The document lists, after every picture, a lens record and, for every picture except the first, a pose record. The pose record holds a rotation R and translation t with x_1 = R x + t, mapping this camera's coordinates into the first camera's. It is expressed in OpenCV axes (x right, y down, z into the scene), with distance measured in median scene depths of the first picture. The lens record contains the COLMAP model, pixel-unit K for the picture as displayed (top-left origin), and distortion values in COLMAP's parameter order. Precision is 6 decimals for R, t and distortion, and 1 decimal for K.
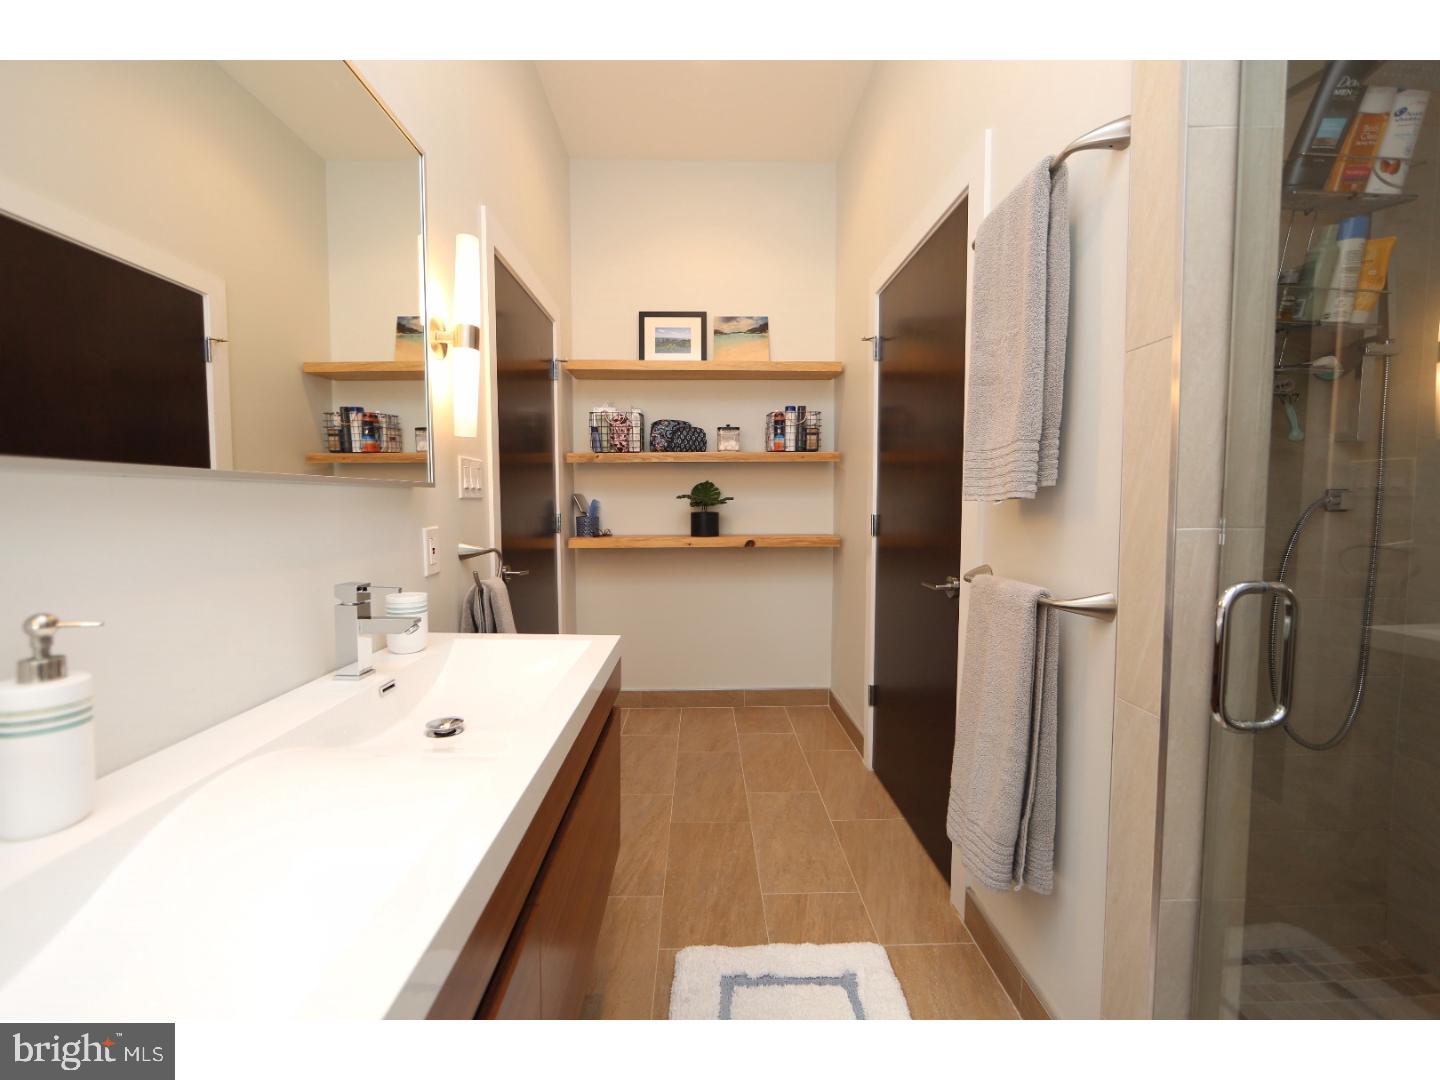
lens RADIAL K [[573.6, 0, 715.3], [0, 573.6, 535.2], [0, 0, 1]] dist [-0.015657, 0.000330]
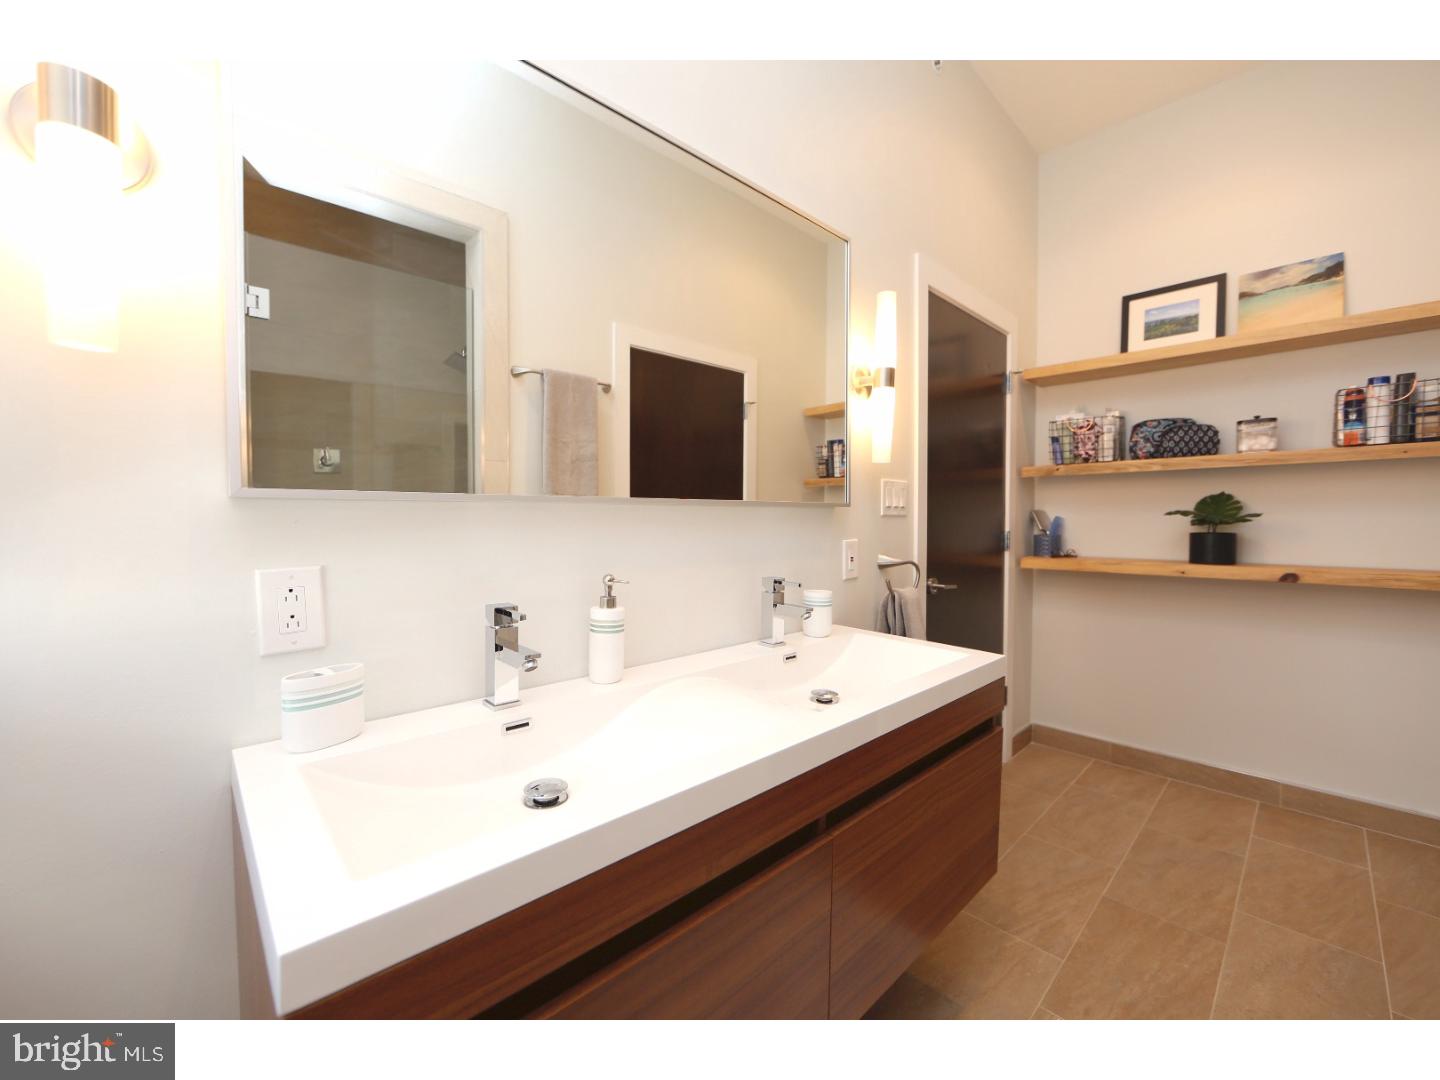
lens RADIAL K [[581.5, 0, 710.2], [0, 581.5, 534.6], [0, 0, 1]] dist [-0.001481, 0.000226]
pose [[0.673175, 0.023633, -0.739105, 0.108098], [-0.044998, 0.998946, -0.009043, 0.000052], [0.738113, 0.039346, 0.673529, -0.026353]]
